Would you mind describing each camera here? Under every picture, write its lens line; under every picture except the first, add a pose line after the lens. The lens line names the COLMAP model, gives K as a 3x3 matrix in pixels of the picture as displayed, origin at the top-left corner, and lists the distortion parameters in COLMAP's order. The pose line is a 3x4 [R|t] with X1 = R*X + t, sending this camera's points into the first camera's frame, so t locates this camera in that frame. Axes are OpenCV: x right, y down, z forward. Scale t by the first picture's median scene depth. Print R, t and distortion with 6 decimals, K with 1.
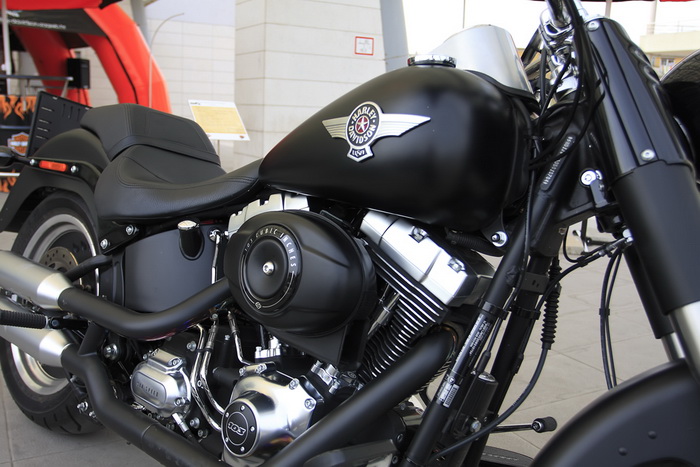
lens RADIAL K [[675.0, 0, 346.5], [0, 675.0, 232.7], [0, 0, 1]] dist [-0.045529, 0.000000]
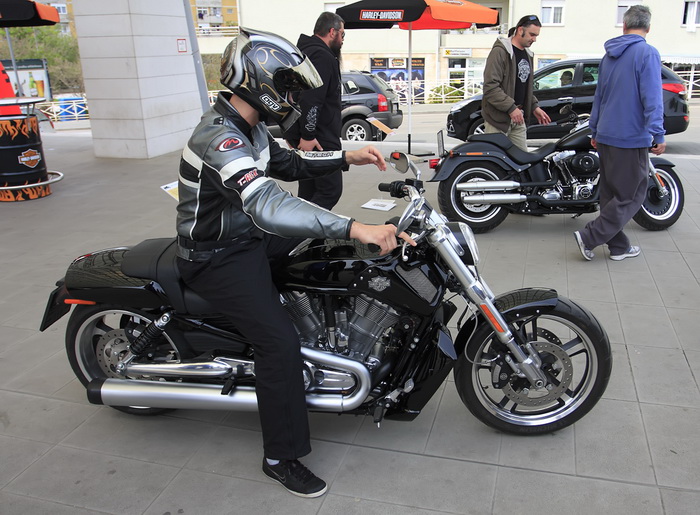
lens RADIAL K [[661.9, 0, 352.1], [0, 661.9, 258.9], [0, 0, 1]] dist [-0.023624, 0.000000]
pose [[0.702412, -0.271446, 0.657977, -4.367727], [0.168234, 0.961546, 0.217086, -0.570331], [-0.691603, -0.041790, 0.721068, -1.295737]]
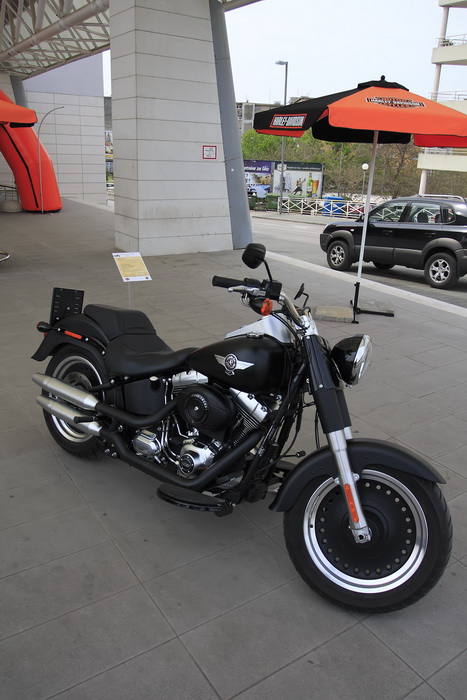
lens RADIAL K [[553.4, 0, 233.3], [0, 553.4, 347.6], [0, 0, 1]] dist [-0.060382, -0.001044]
pose [[0.997032, -0.027981, 0.071725, -0.100301], [0.015157, 0.984723, 0.173467, -0.485332], [-0.075483, -0.171865, 0.982224, -0.983339]]
